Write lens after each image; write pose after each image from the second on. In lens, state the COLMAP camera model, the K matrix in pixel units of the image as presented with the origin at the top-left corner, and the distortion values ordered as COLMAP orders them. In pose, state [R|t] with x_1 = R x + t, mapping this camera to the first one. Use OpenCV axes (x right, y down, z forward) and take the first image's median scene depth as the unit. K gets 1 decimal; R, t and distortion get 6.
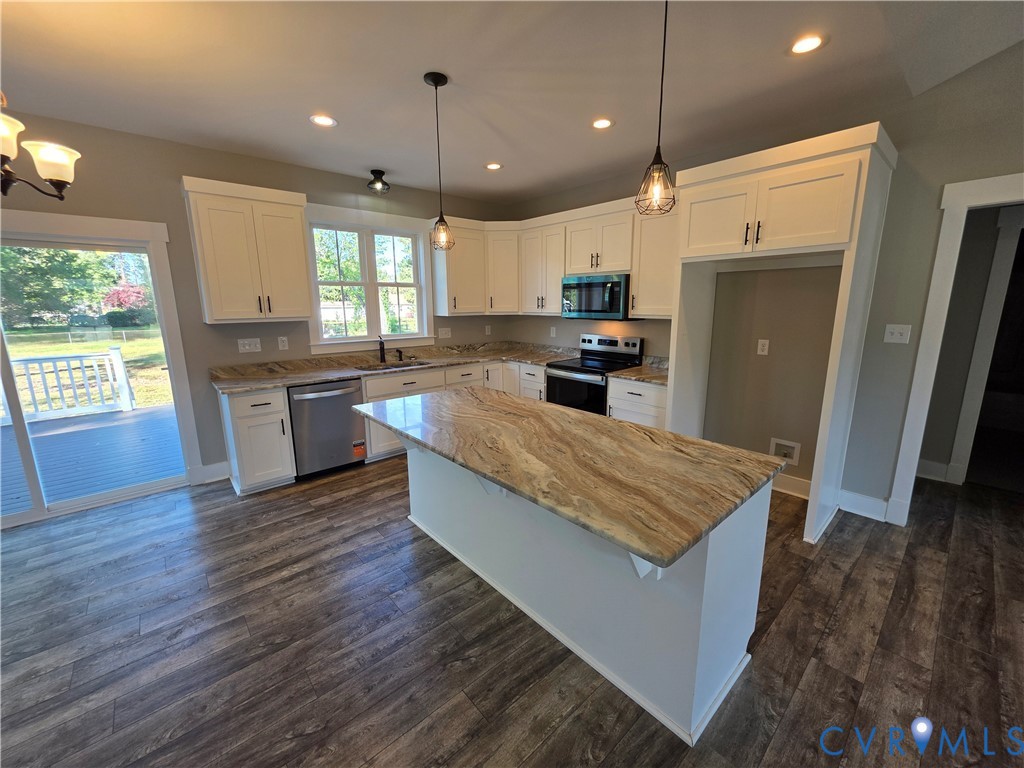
lens RADIAL K [[409.3, 0, 516.2], [0, 409.3, 384.0], [0, 0, 1]] dist [0.000037, 0.000054]
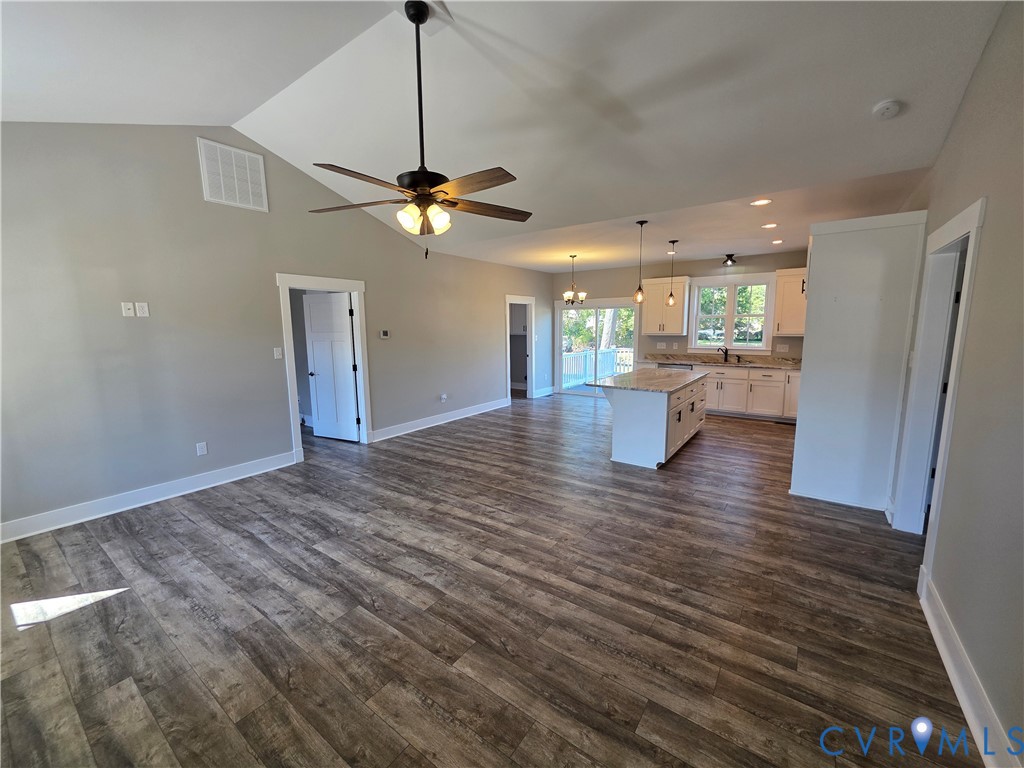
lens RADIAL K [[409.3, 0, 516.2], [0, 409.3, 384.0], [0, 0, 1]] dist [0.000037, 0.000054]
pose [[0.219812, 0.144012, -0.964854, 1.386321], [-0.185938, 0.977097, 0.103479, 0.026814], [0.957658, 0.156658, 0.241555, -0.266277]]
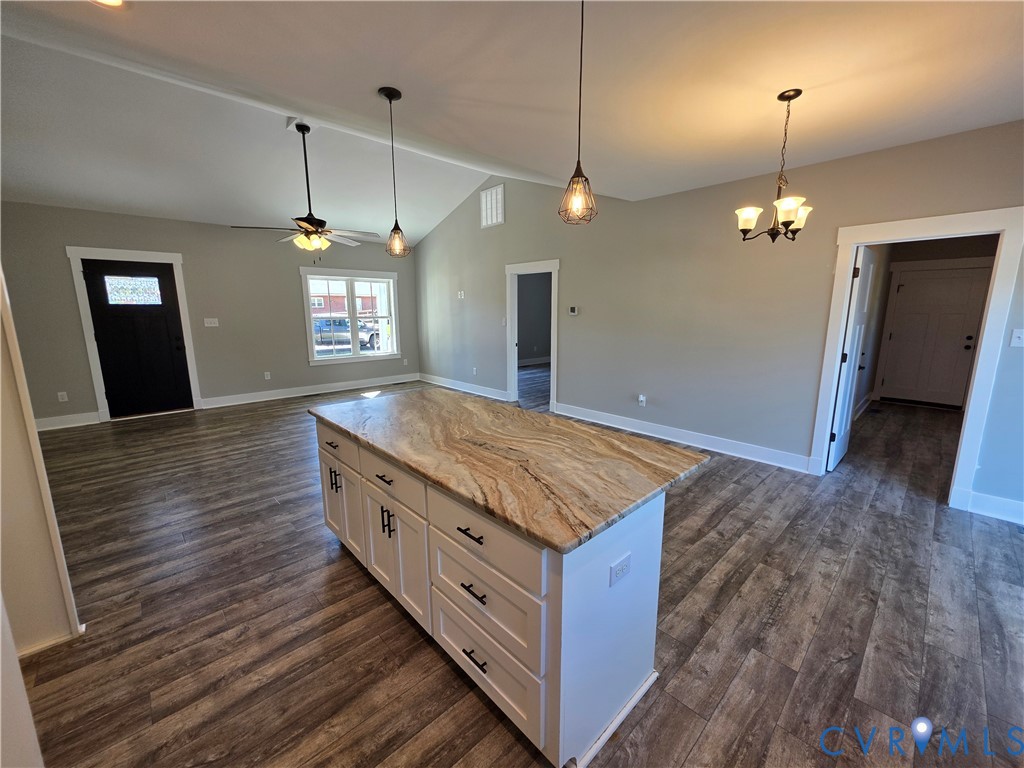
lens RADIAL K [[409.3, 0, 516.2], [0, 409.3, 384.0], [0, 0, 1]] dist [0.000037, 0.000054]
pose [[-0.999490, 0.014609, -0.028393, -0.043431], [0.002910, 0.927177, 0.374613, -0.229354], [0.031798, 0.374339, -0.926747, 1.150546]]
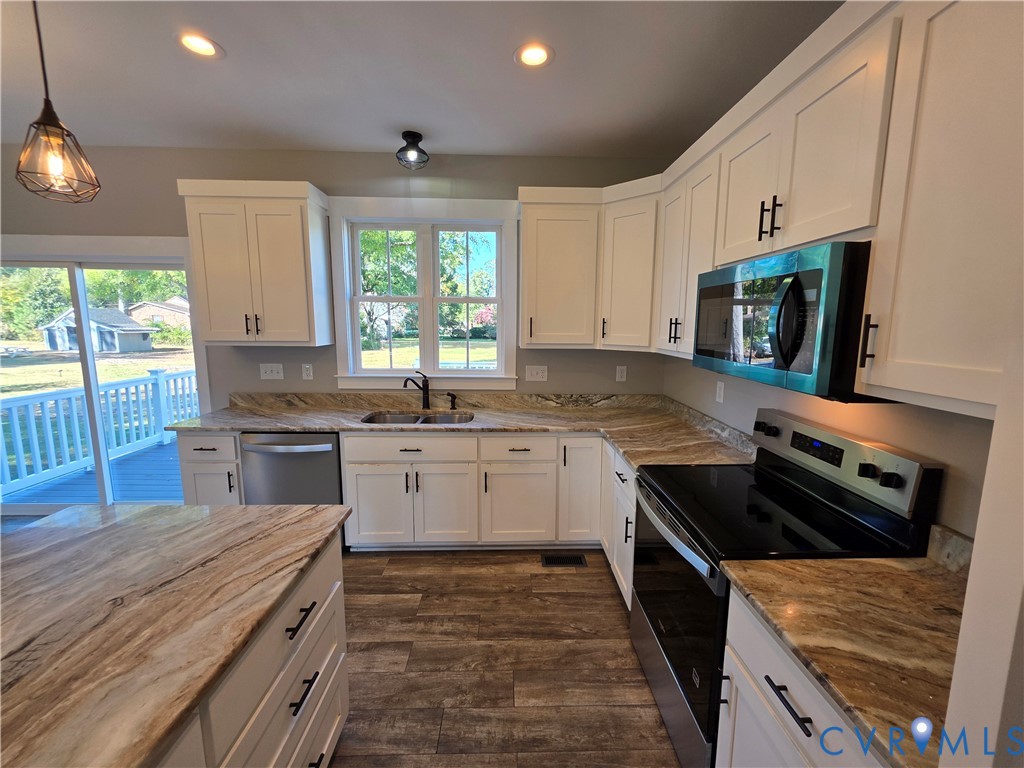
lens RADIAL K [[411.4, 0, 518.9], [0, 411.4, 380.8], [0, 0, 1]] dist [0.001770, 0.000402]
pose [[0.766153, 0.104877, -0.634043, 0.300134], [-0.142082, 0.989823, -0.007959, -0.145274], [0.626756, 0.096184, 0.773257, 0.676885]]
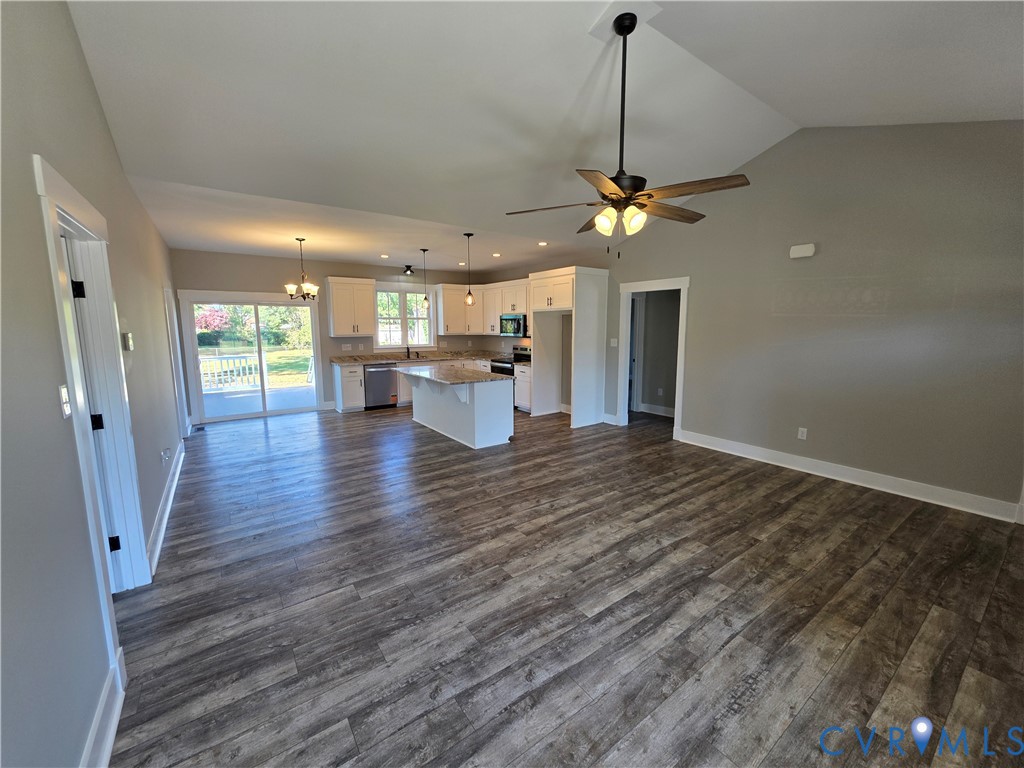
lens RADIAL K [[411.4, 0, 518.9], [0, 411.4, 380.8], [0, 0, 1]] dist [0.001770, 0.000402]
pose [[0.995164, 0.017758, -0.096613, 0.471505], [-0.023991, 0.997678, -0.063746, 0.201763], [0.095256, 0.065756, 0.993279, -1.074814]]
